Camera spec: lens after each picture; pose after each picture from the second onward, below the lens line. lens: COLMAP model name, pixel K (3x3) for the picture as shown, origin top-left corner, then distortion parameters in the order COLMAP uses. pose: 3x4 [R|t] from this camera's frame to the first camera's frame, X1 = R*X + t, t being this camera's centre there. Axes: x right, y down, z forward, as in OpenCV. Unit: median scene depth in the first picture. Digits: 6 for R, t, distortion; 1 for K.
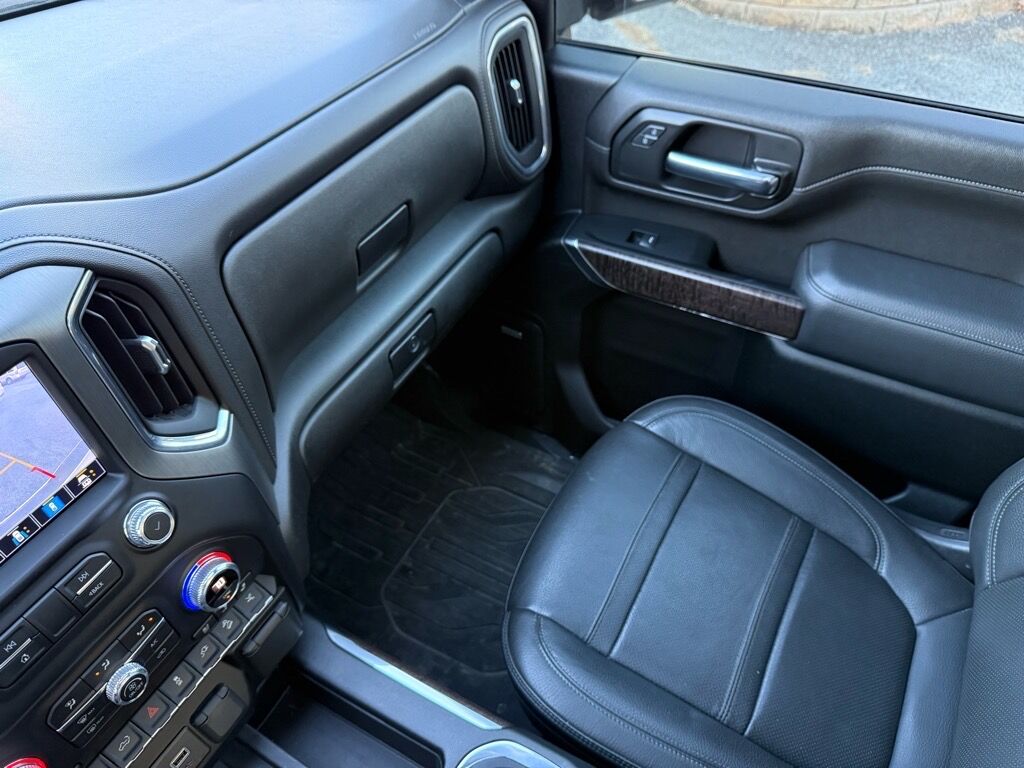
lens RADIAL K [[718.7, 0, 512.0], [0, 718.7, 384.0], [0, 0, 1]] dist [-0.050519, 0.042141]
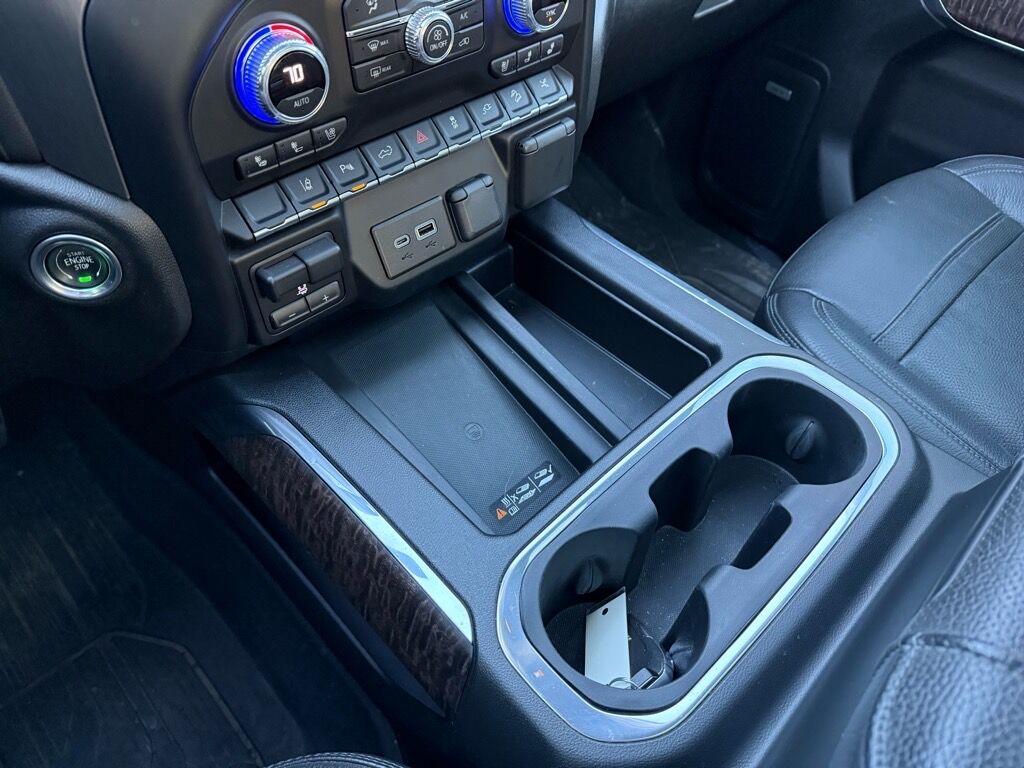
lens RADIAL K [[728.1, 0, 512.0], [0, 728.1, 384.0], [0, 0, 1]] dist [0.061368, -0.086742]
pose [[0.958093, 0.264291, -0.110493, -0.152566], [-0.260549, 0.964301, 0.047302, 0.403385], [0.119050, -0.016531, 0.992751, 0.123642]]
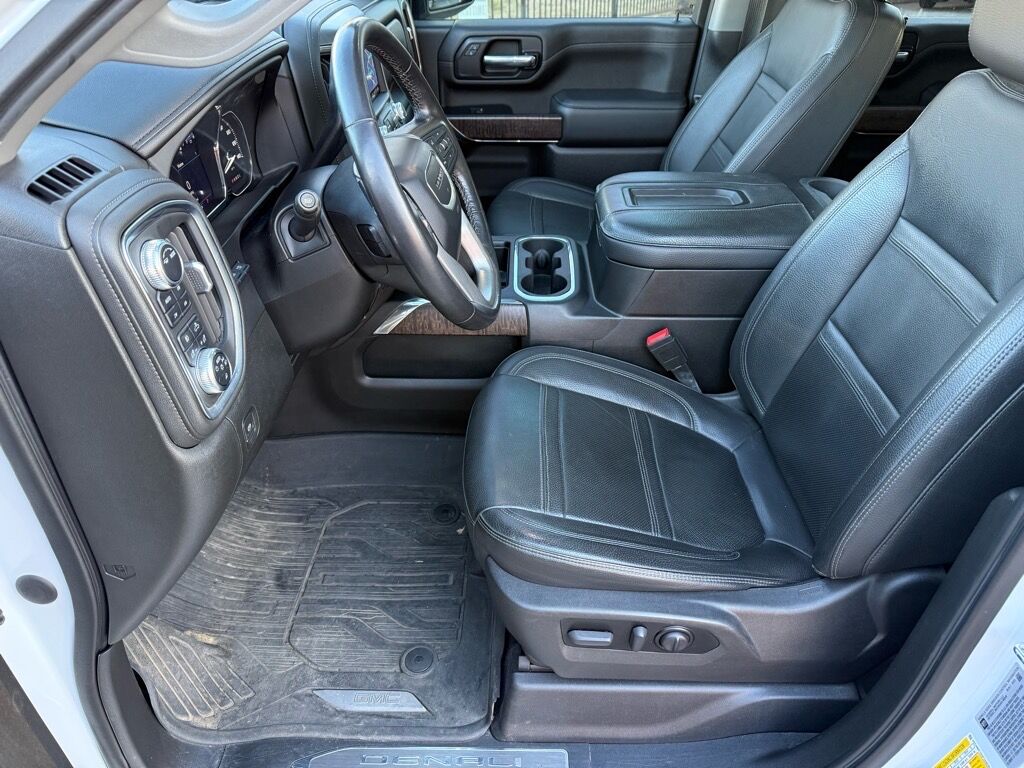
lens RADIAL K [[721.5, 0, 512.0], [0, 721.5, 384.0], [0, 0, 1]] dist [0.077762, -0.158120]
pose [[0.880682, -0.242851, 0.406722, -0.802534], [0.327543, 0.932453, -0.152473, 0.916918], [-0.342221, 0.267499, 0.900738, -0.697978]]
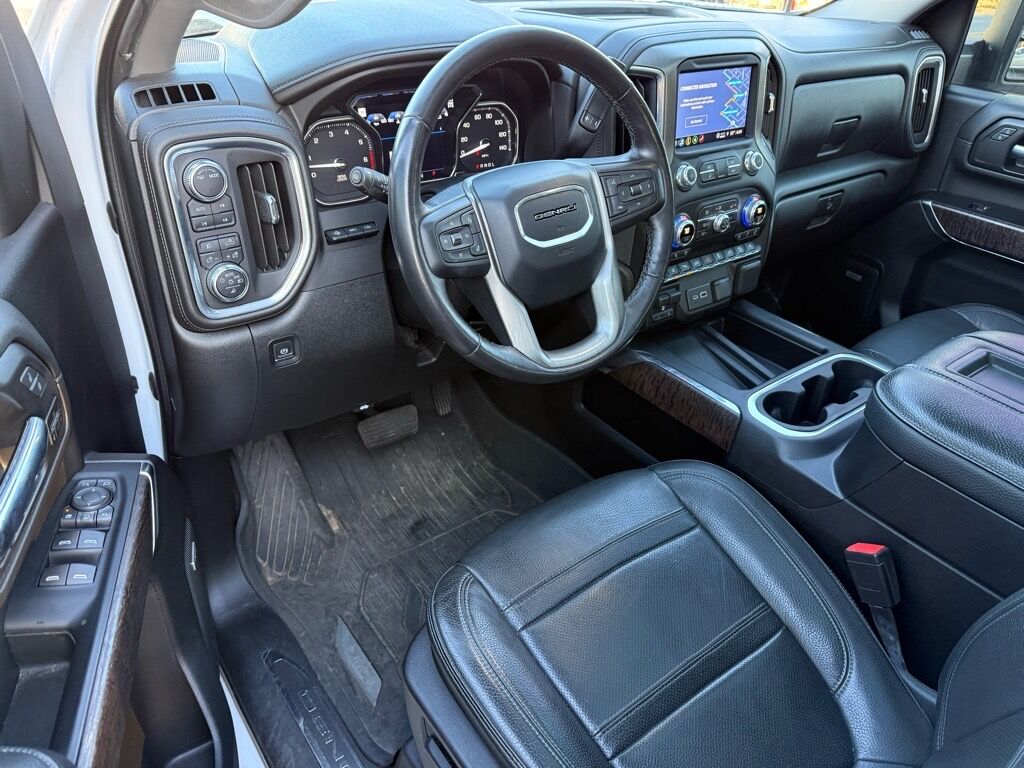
lens RADIAL K [[728.1, 0, 512.0], [0, 728.1, 384.0], [0, 0, 1]] dist [0.061368, -0.086742]
pose [[0.915412, 0.280205, -0.288975, -0.188063], [-0.341308, 0.920913, -0.188225, 0.857018], [0.213379, 0.270933, 0.938650, -0.641830]]
